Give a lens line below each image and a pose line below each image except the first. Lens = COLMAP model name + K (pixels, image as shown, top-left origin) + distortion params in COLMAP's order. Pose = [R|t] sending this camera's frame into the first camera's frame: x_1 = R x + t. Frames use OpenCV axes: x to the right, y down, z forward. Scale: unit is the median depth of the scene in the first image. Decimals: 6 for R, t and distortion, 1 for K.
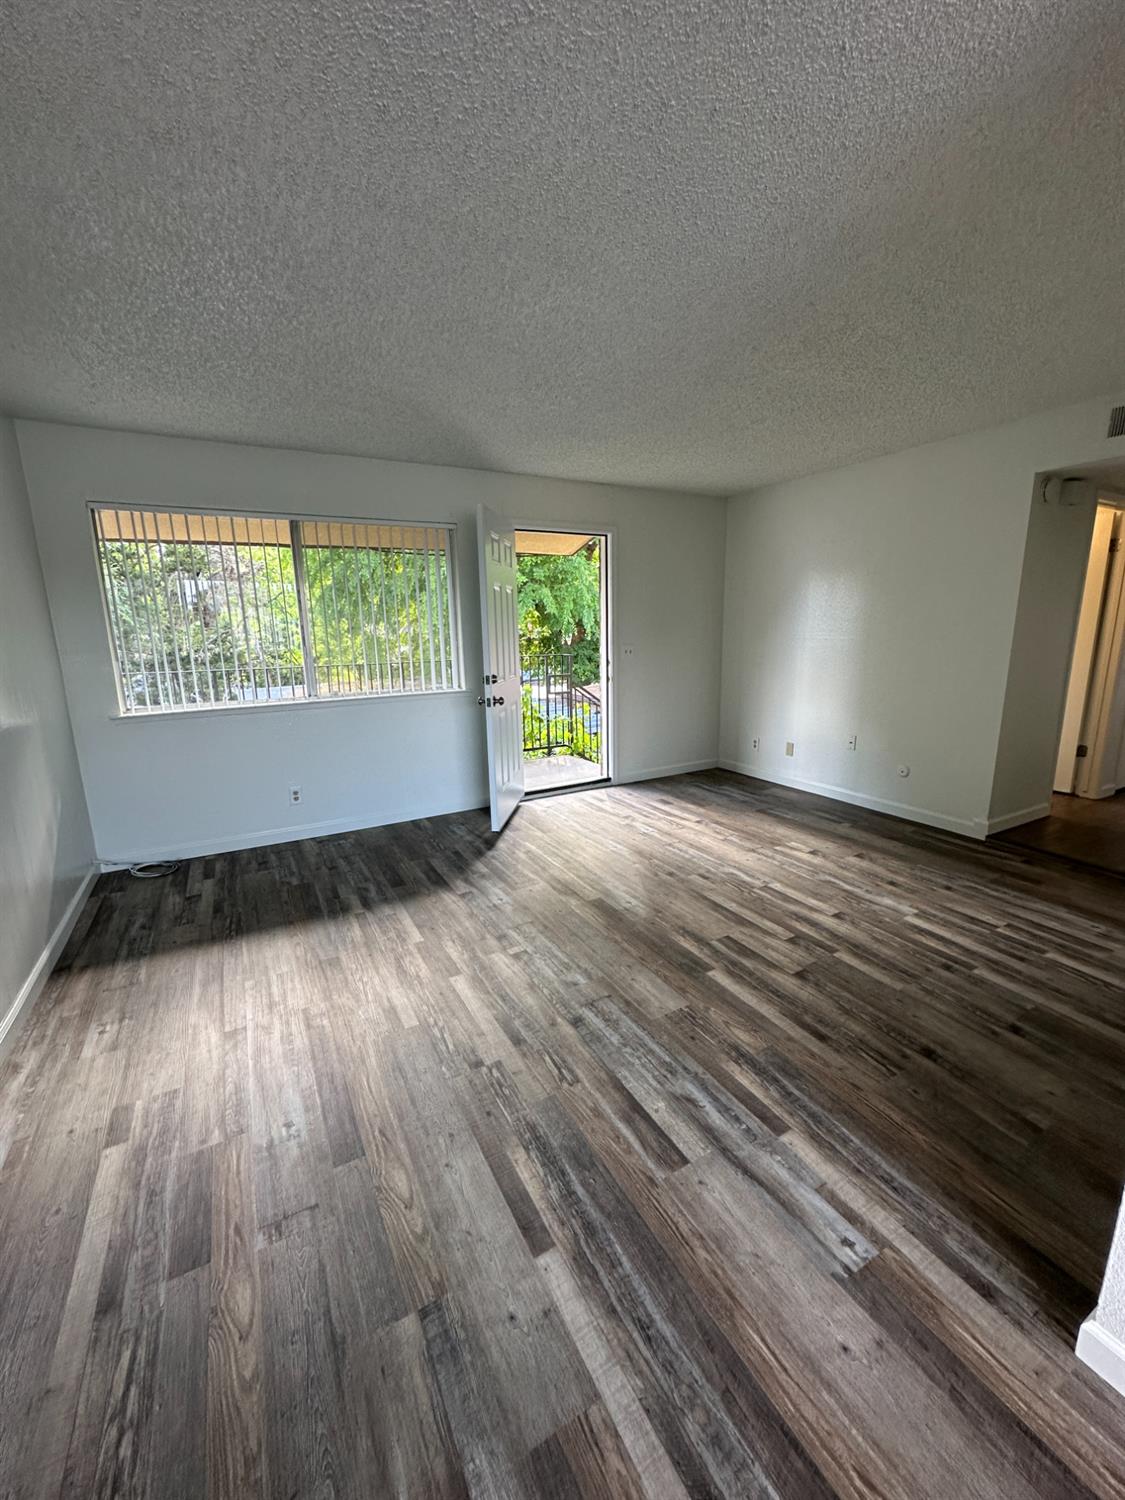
lens RADIAL K [[600.3, 0, 549.7], [0, 600.3, 754.6], [0, 0, 1]] dist [-0.001075, 0.000223]
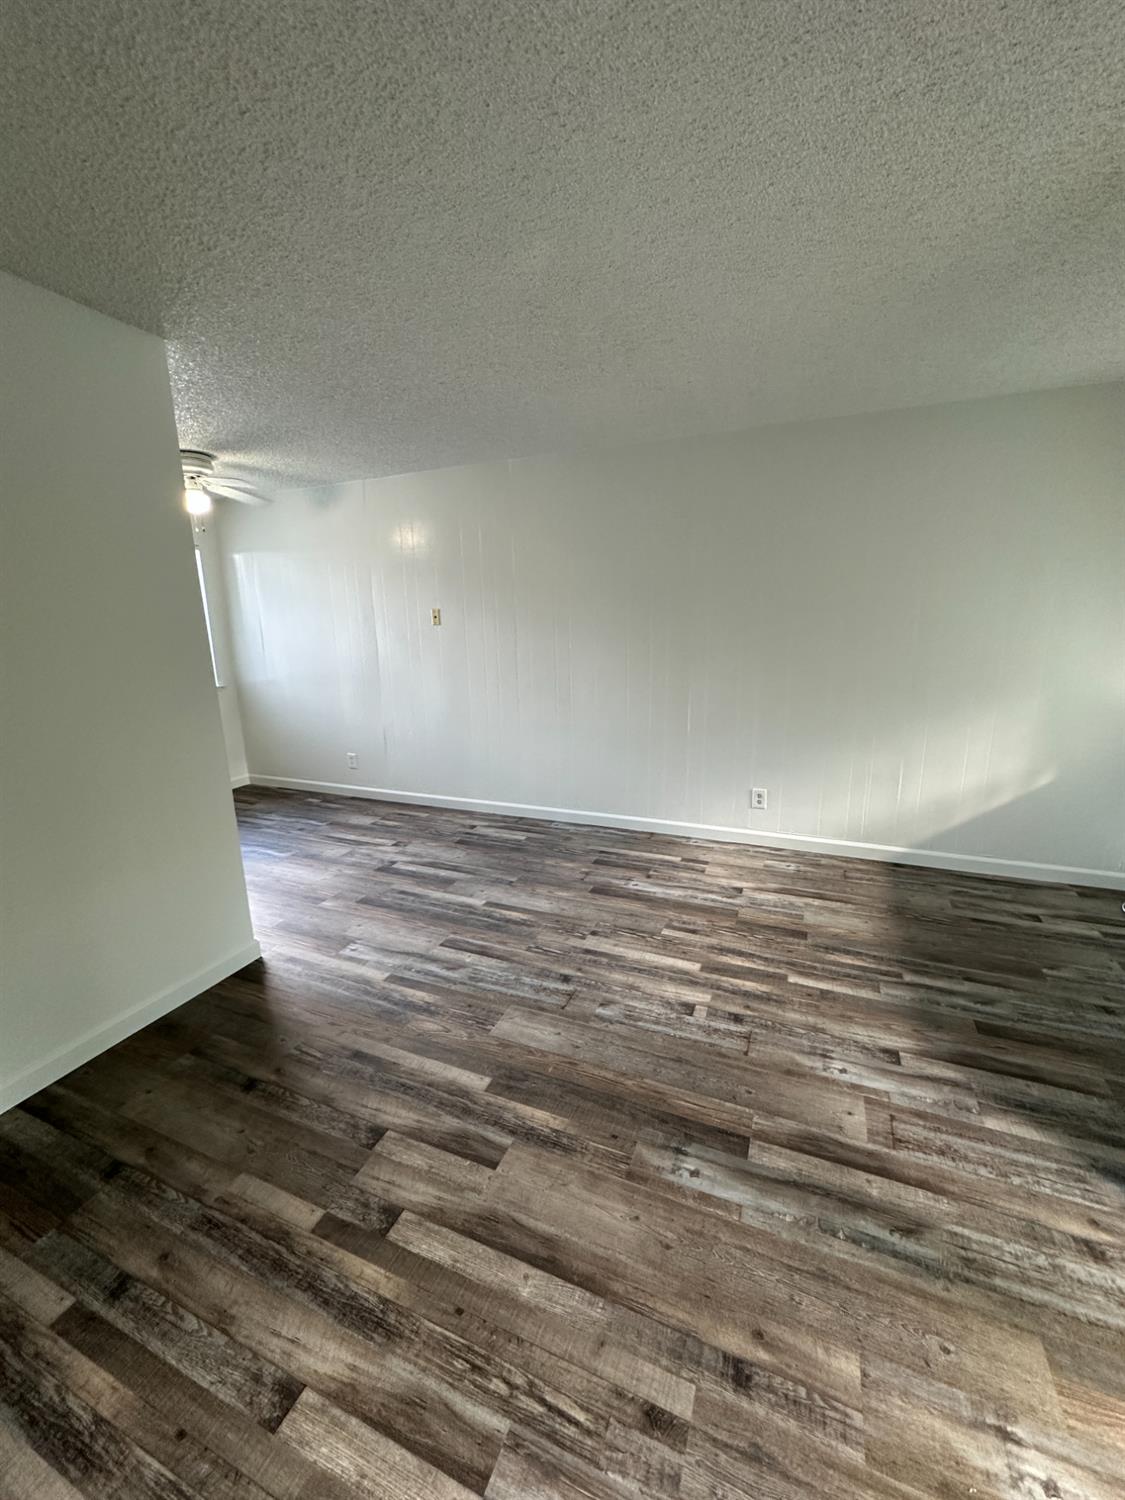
lens RADIAL K [[600.3, 0, 567.9], [0, 600.3, 743.6], [0, 0, 1]] dist [-0.001075, 0.000223]
pose [[-0.770359, 0.164296, -0.616079, 0.550754], [-0.104848, 0.920437, 0.376566, -0.326292], [0.628930, 0.354686, -0.691842, 1.336362]]
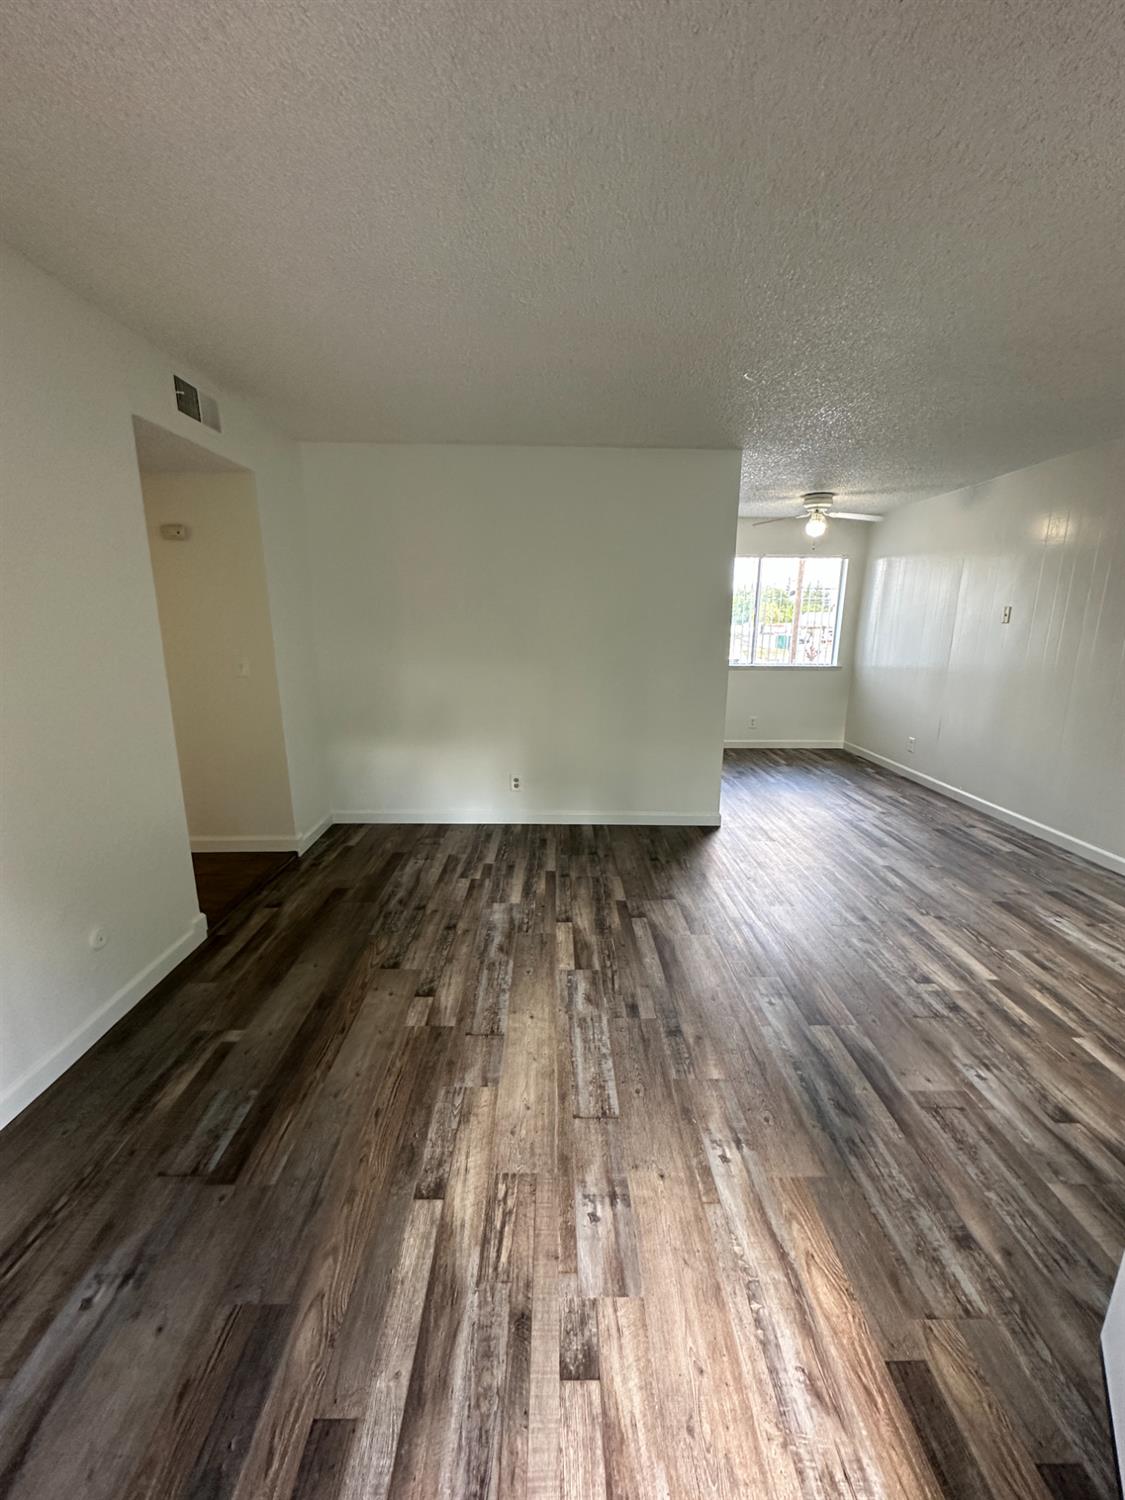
lens RADIAL K [[600.3, 0, 562.2], [0, 600.3, 749.0], [0, 0, 1]] dist [-0.001075, 0.000223]
pose [[-0.892077, -0.085853, 0.443653, 0.068290], [0.106158, 0.914494, 0.390424, -0.419556], [-0.439237, 0.395386, -0.806685, 1.836970]]
